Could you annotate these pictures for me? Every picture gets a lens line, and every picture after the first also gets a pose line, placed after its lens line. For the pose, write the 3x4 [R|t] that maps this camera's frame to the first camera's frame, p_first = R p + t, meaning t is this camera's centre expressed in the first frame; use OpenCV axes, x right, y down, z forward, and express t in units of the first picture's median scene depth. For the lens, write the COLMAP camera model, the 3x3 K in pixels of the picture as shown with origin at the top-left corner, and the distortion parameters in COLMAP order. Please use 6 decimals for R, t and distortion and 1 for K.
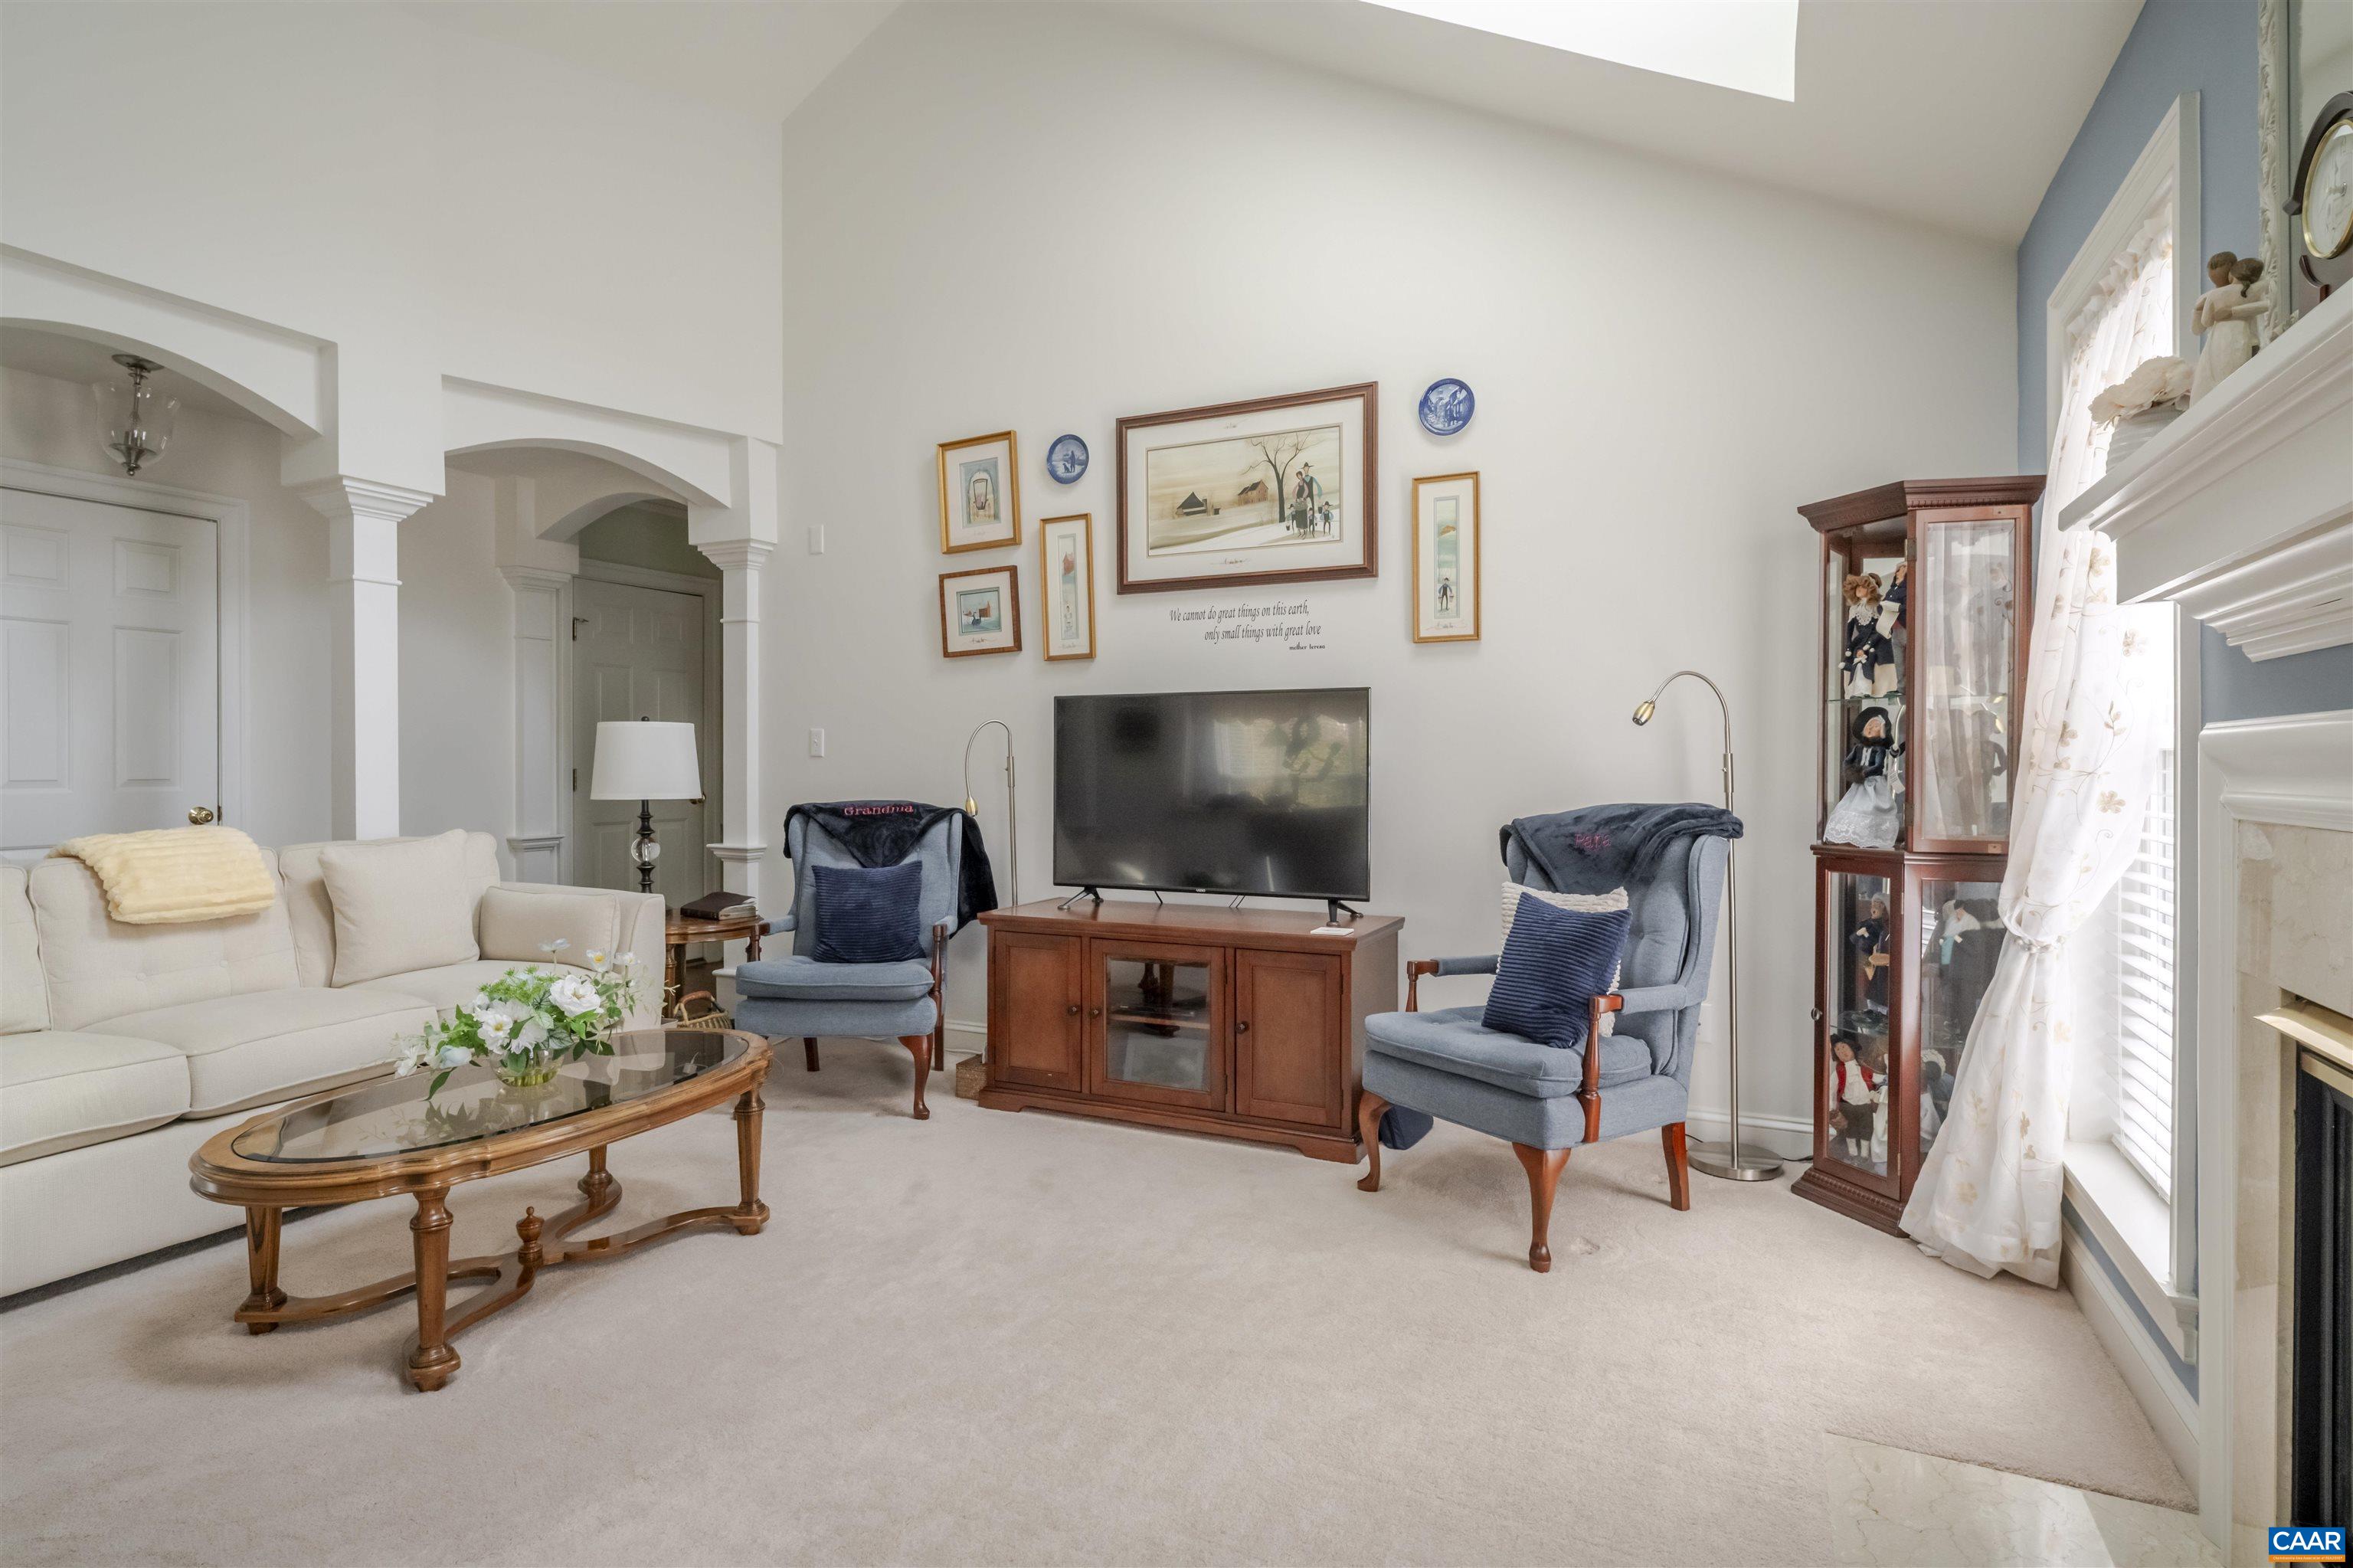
lens RADIAL K [[1183.1, 0, 1176.2], [0, 1183.1, 770.6], [0, 0, 1]] dist [0.003096, 0.000431]
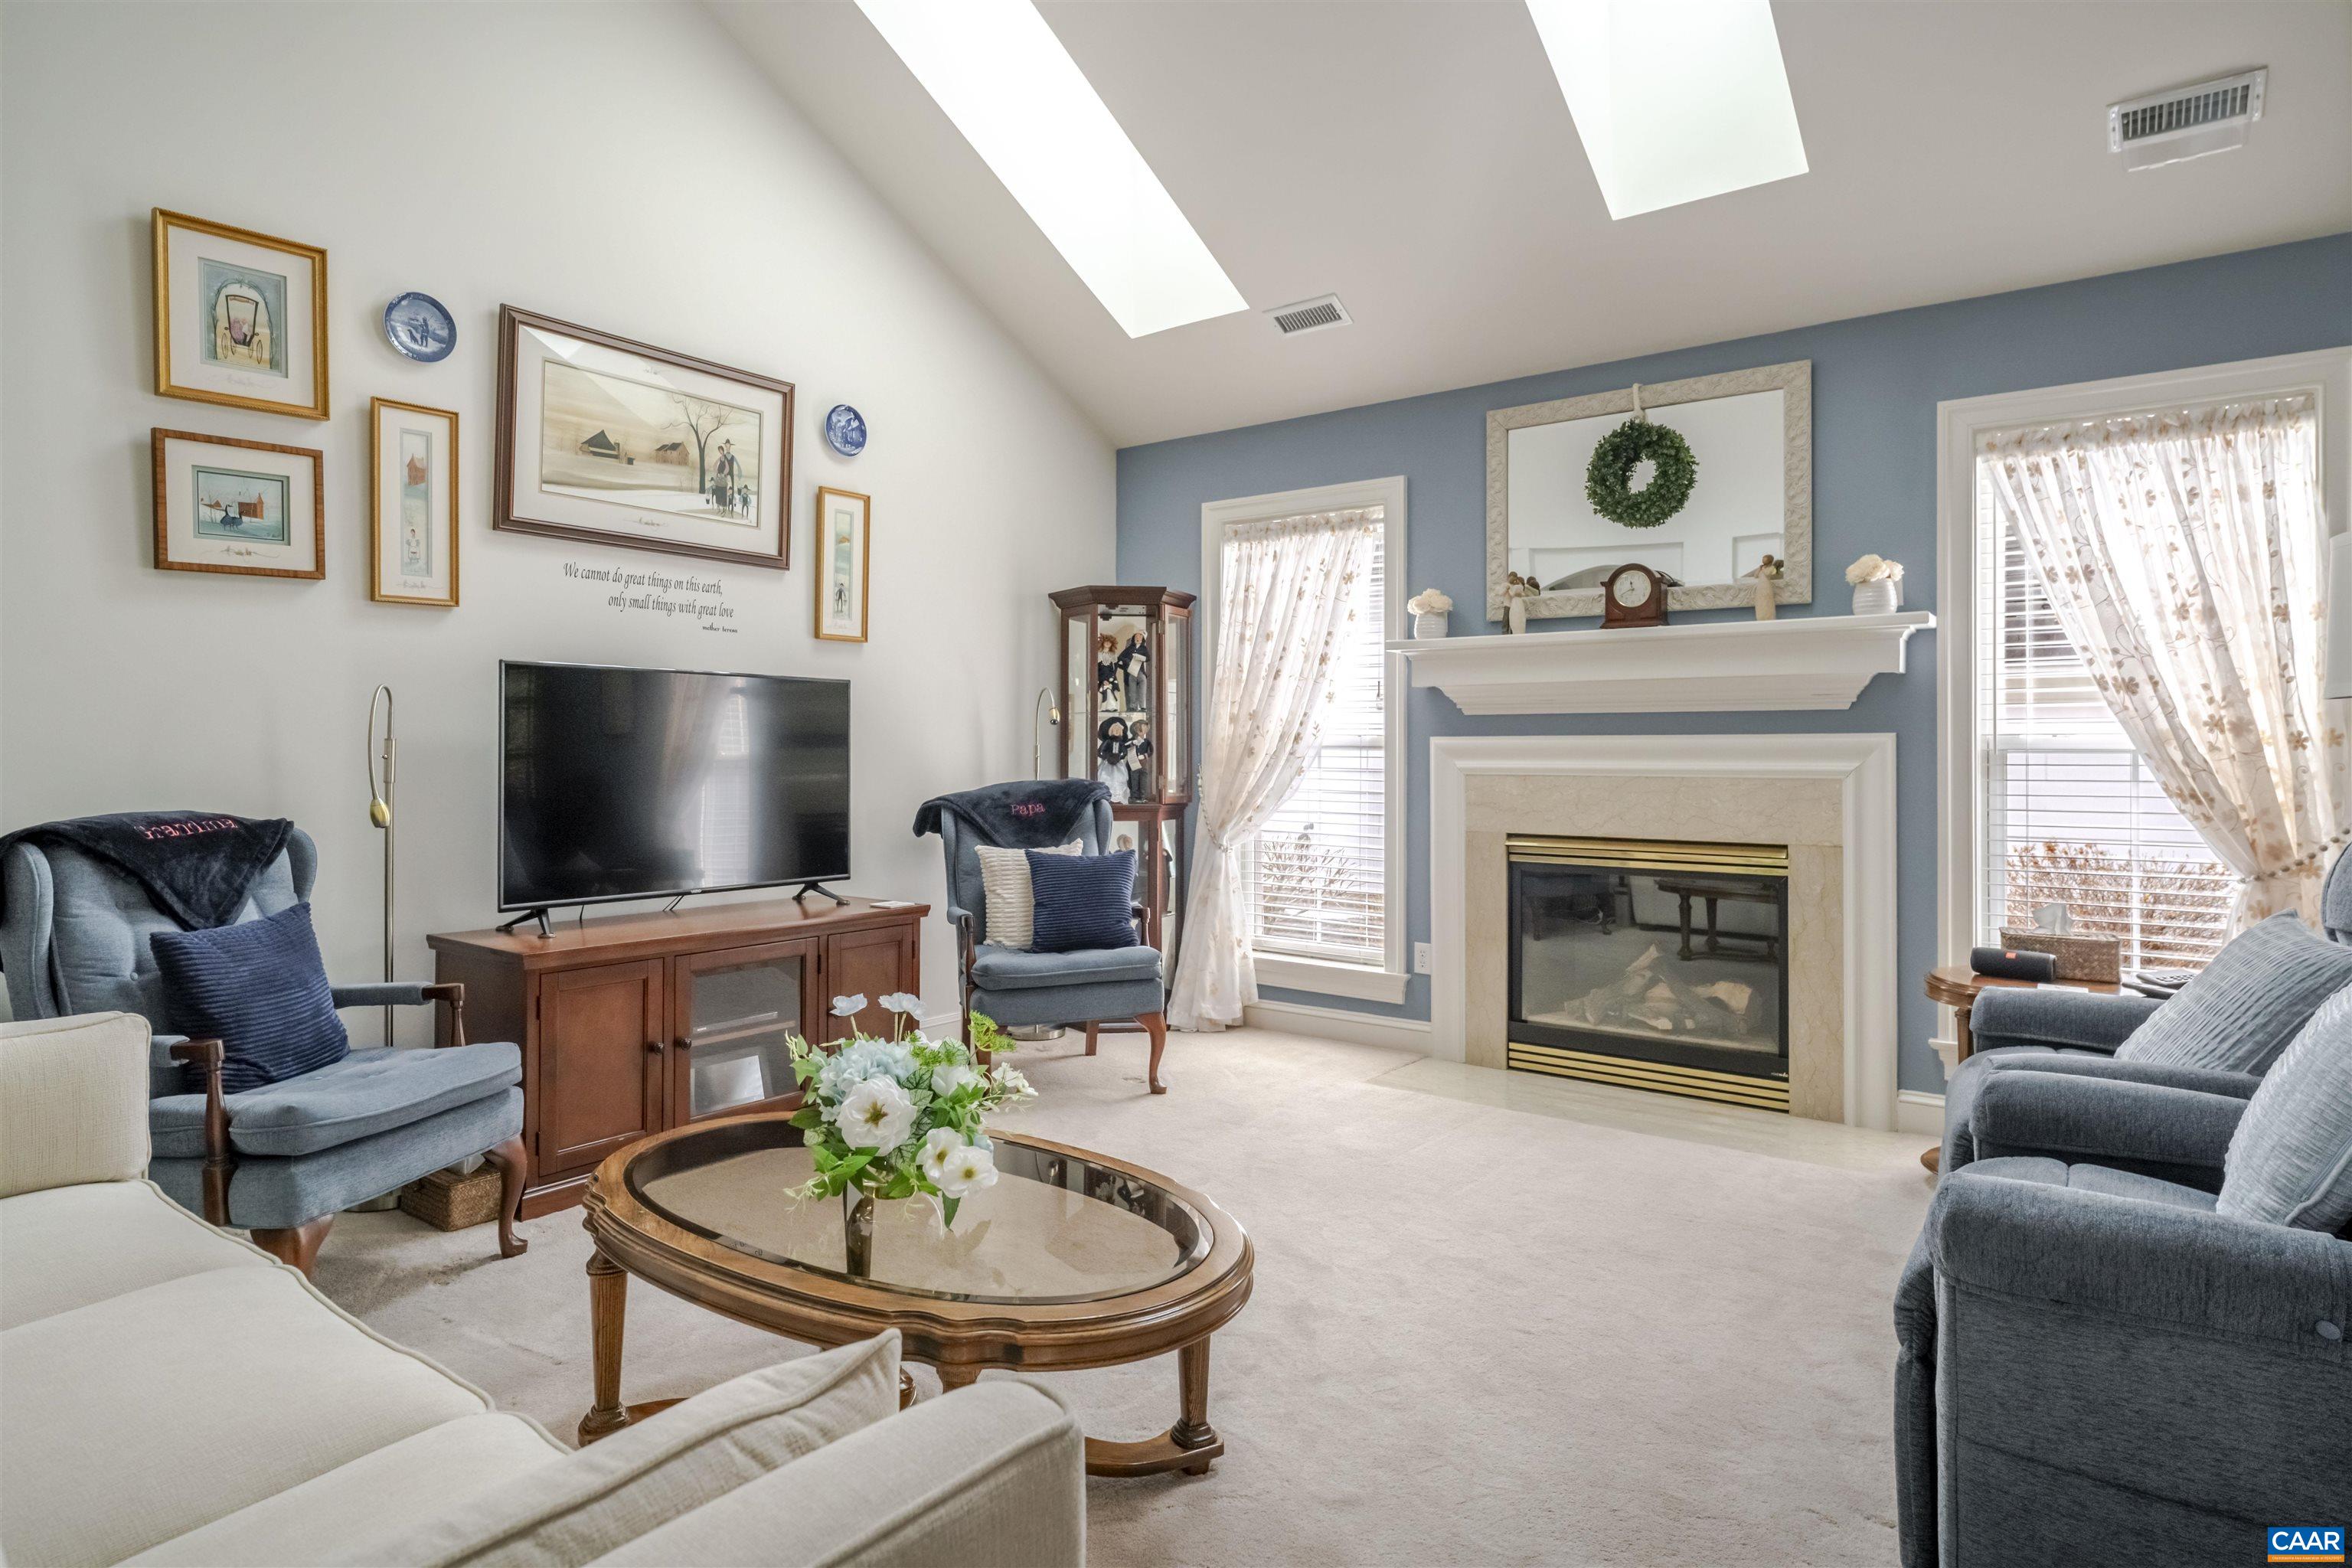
lens RADIAL K [[1284.3, 0, 1166.7], [0, 1284.3, 755.1], [0, 0, 1]] dist [-0.001257, -0.000557]
pose [[0.202816, 0.002480, 0.979214, -0.819638], [0.006313, 0.999973, -0.003840, 0.004079], [-0.979197, 0.006961, 0.202795, 0.425221]]
